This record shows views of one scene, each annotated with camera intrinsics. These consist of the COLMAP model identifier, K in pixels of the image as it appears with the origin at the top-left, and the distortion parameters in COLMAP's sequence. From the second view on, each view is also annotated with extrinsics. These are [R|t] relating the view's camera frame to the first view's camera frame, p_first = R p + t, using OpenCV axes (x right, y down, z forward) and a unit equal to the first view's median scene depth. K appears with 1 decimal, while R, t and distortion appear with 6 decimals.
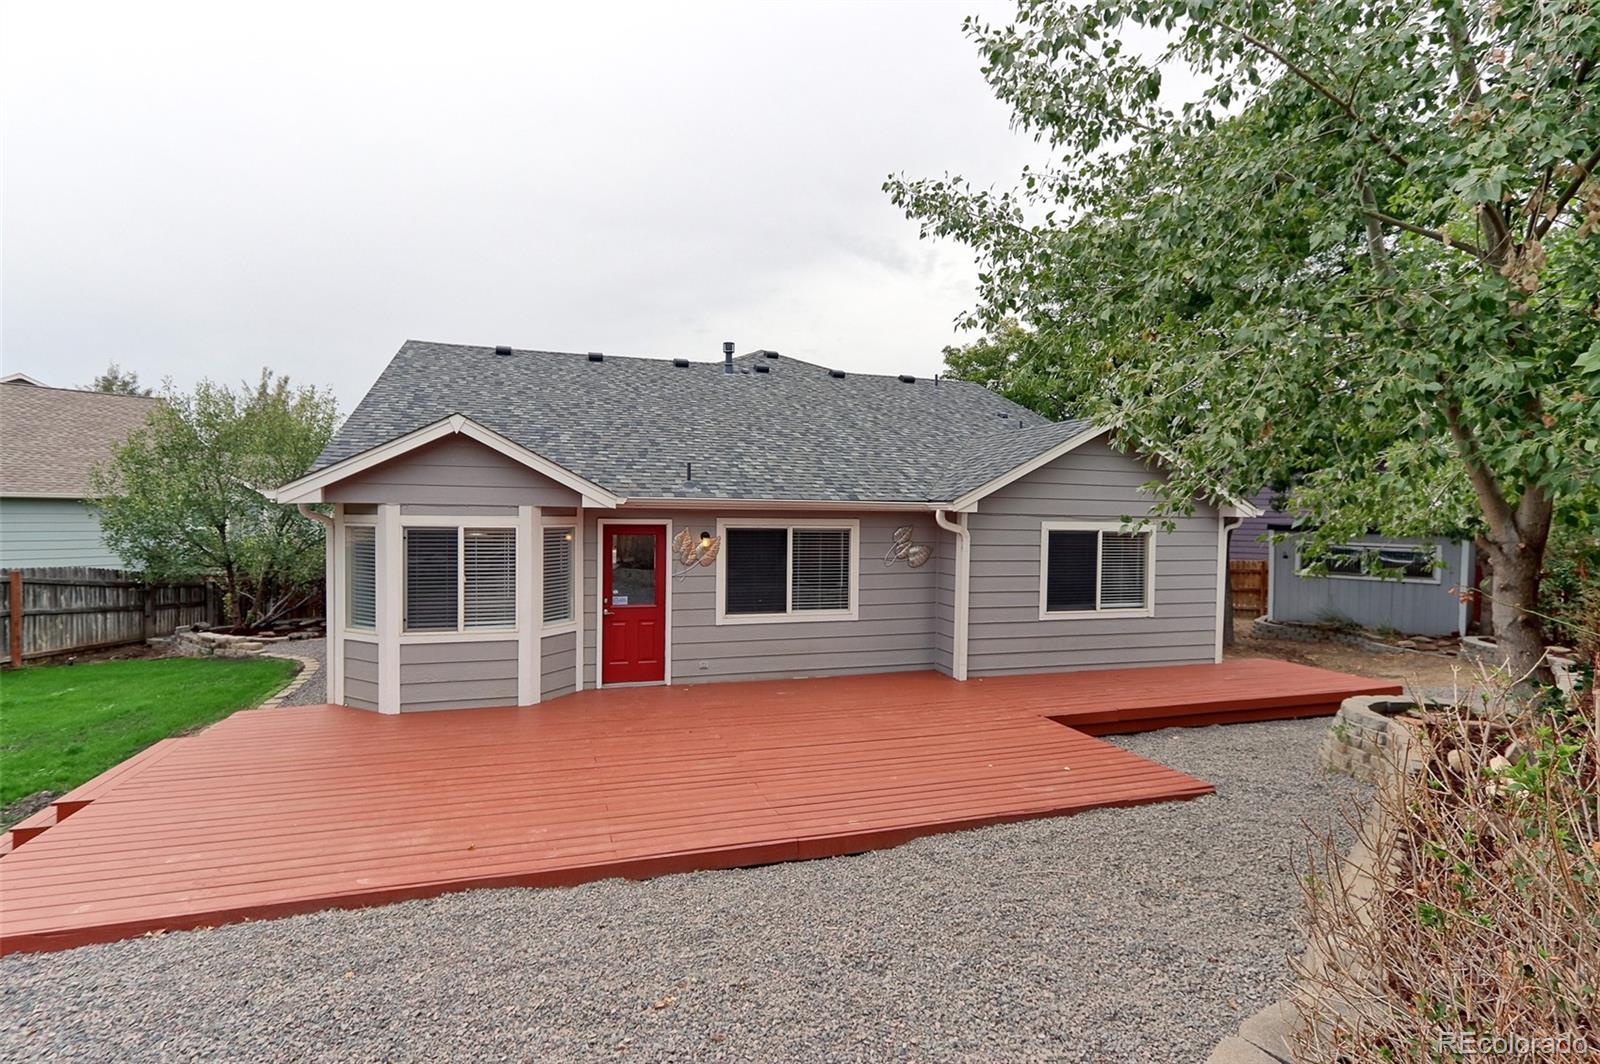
lens RADIAL K [[769.4, 0, 778.9], [0, 769.4, 532.3], [0, 0, 1]] dist [0.003897, 0.001228]
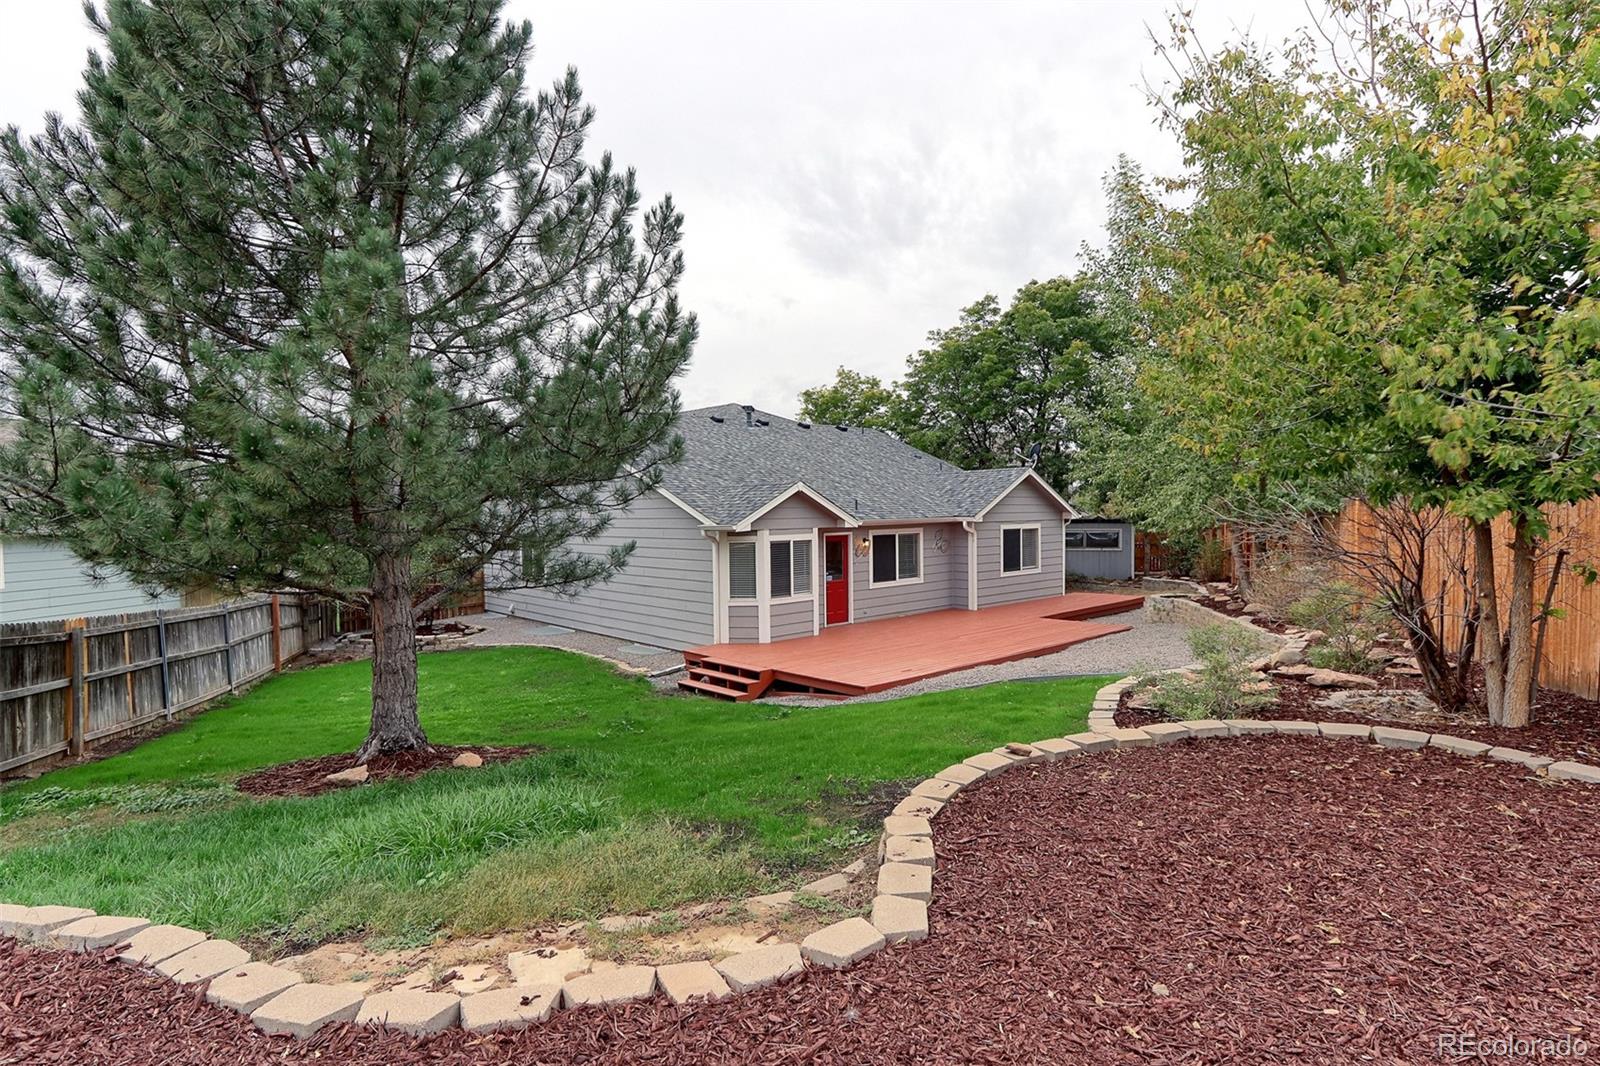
lens RADIAL K [[822.8, 0, 794.3], [0, 822.8, 535.7], [0, 0, 1]] dist [-0.008738, 0.004929]
pose [[0.909946, -0.040740, 0.412720, -1.030762], [0.036965, 0.999170, 0.017129, -0.044239], [-0.413075, -0.000331, 0.910697, -0.685131]]
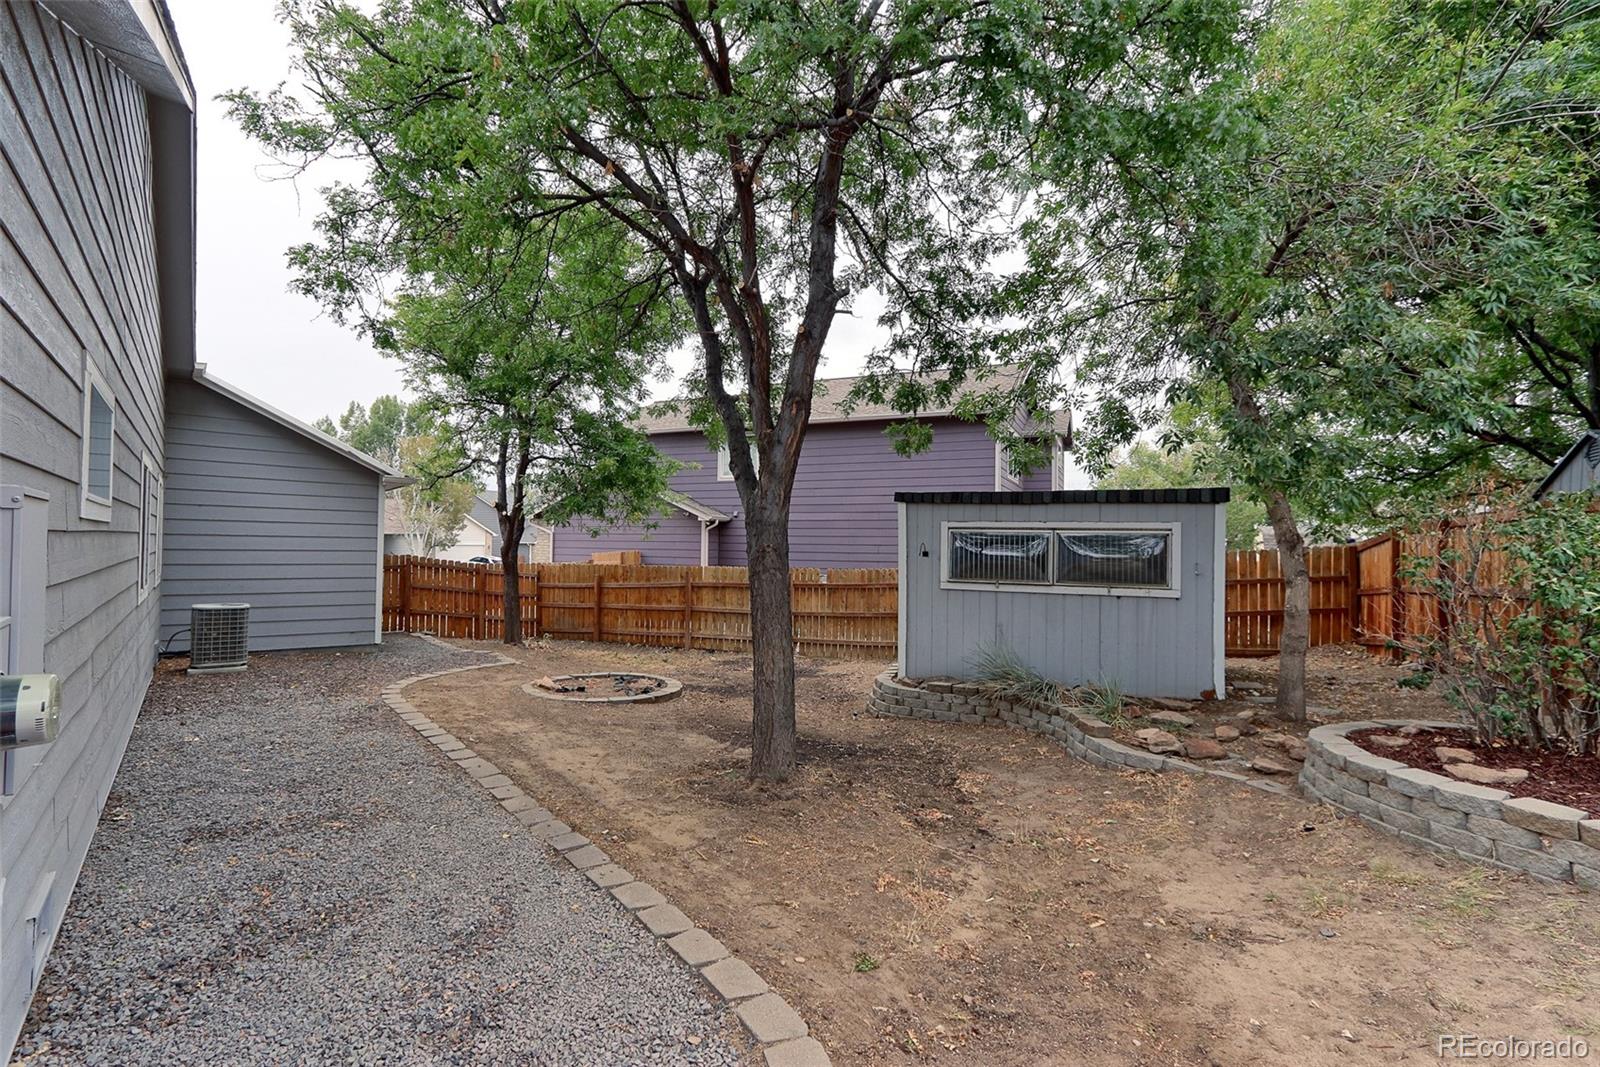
lens RADIAL K [[769.4, 0, 787.2], [0, 769.4, 530.9], [0, 0, 1]] dist [0.003897, 0.001228]
pose [[0.927760, 0.004657, 0.373148, 0.744682], [0.006870, 0.999539, -0.029558, 0.063432], [-0.373114, 0.029986, 0.927301, 1.090827]]
